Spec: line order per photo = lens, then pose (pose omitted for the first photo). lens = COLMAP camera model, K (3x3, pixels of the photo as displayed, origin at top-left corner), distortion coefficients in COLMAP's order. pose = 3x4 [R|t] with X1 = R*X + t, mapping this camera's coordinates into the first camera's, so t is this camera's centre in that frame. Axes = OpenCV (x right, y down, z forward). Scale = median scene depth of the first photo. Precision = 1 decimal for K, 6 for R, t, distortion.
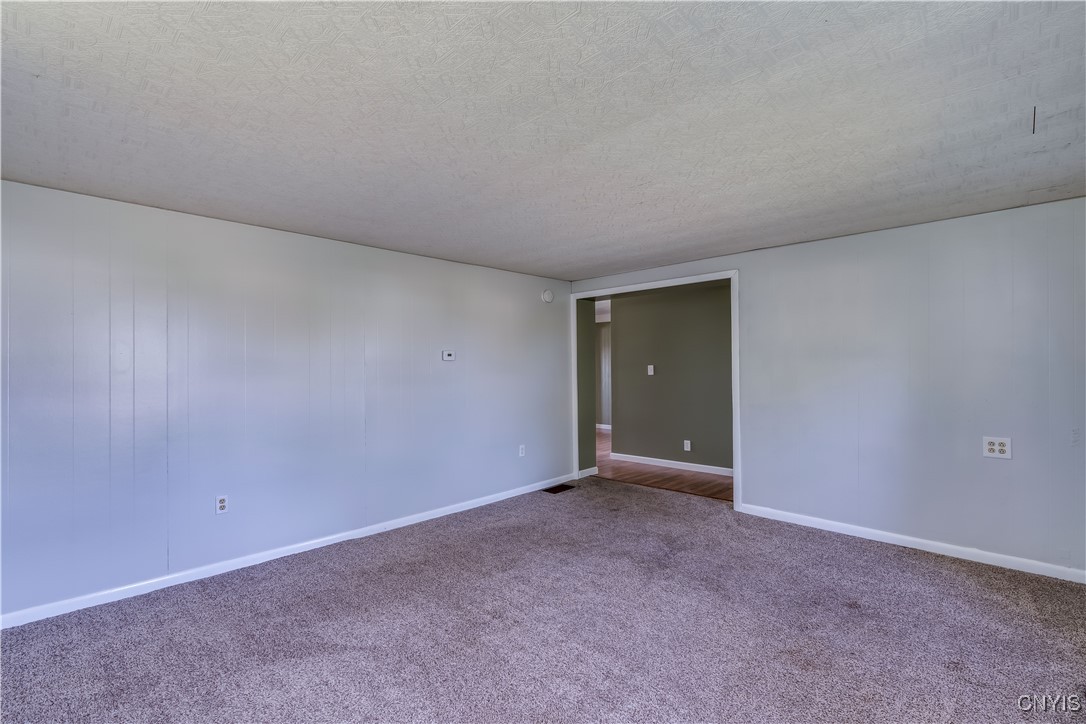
lens RADIAL K [[491.7, 0, 542.5], [0, 491.7, 366.7], [0, 0, 1]] dist [-0.009641, 0.003854]
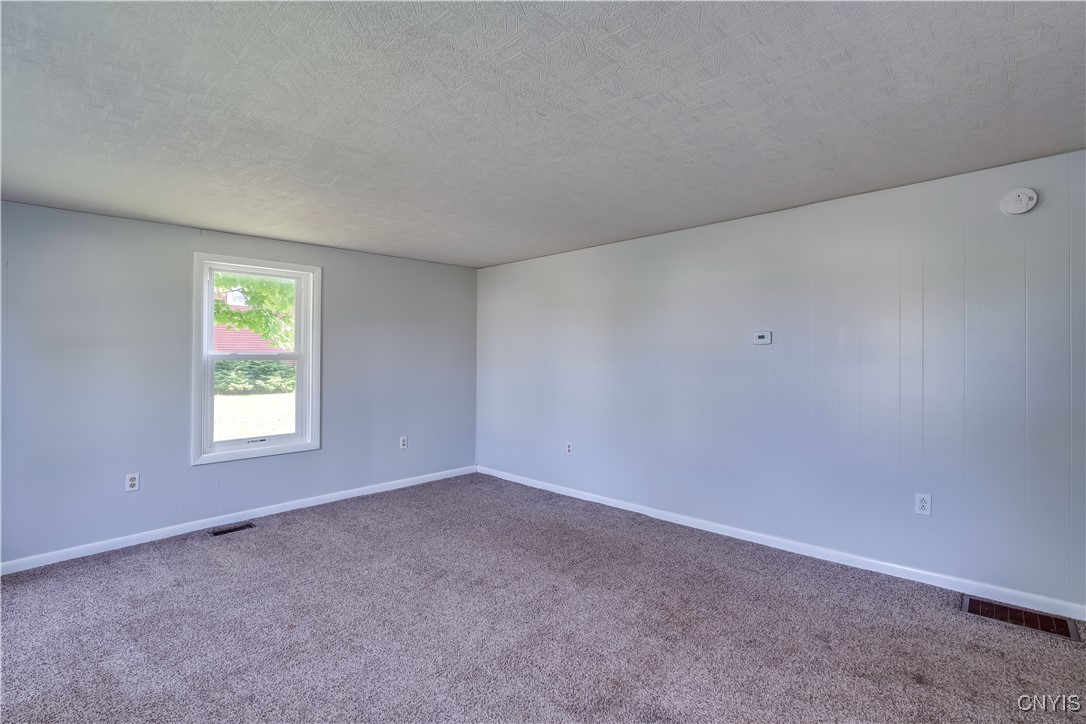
lens RADIAL K [[491.7, 0, 537.2], [0, 491.7, 356.7], [0, 0, 1]] dist [-0.009641, 0.003854]
pose [[-0.004575, 0.007173, -0.999964, 0.659321], [0.010470, 0.999920, 0.007125, -0.002374], [0.999935, -0.010437, -0.004650, 0.751957]]
